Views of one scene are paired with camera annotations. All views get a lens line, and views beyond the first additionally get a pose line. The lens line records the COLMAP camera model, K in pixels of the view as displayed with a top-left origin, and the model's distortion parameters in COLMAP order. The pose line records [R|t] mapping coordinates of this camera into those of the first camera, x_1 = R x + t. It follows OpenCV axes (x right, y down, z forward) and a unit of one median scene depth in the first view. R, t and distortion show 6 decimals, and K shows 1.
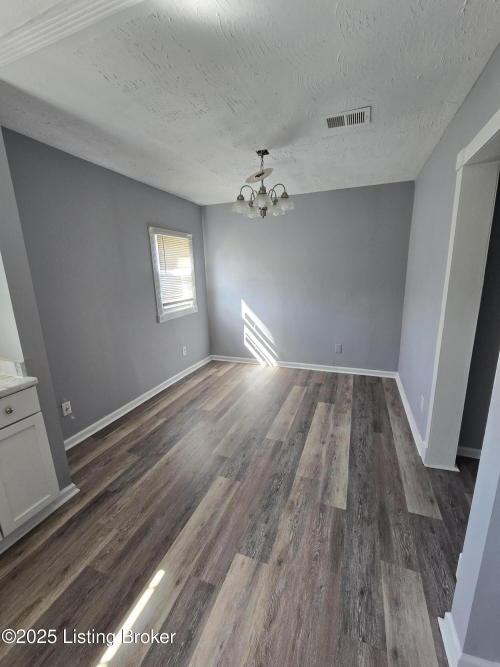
lens RADIAL K [[273.8, 0, 249.5], [0, 273.8, 333.2], [0, 0, 1]] dist [0.001088, 0.001515]
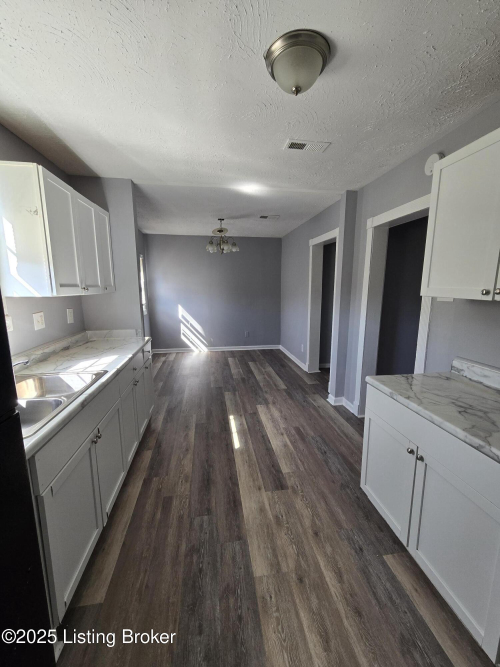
lens RADIAL K [[273.8, 0, 251.2], [0, 273.8, 332.2], [0, 0, 1]] dist [0.001088, 0.001515]
pose [[0.861306, -0.059675, 0.504570, -0.740598], [0.091643, 0.995038, -0.038754, 0.178647], [-0.499753, 0.079619, 0.862501, -0.608974]]
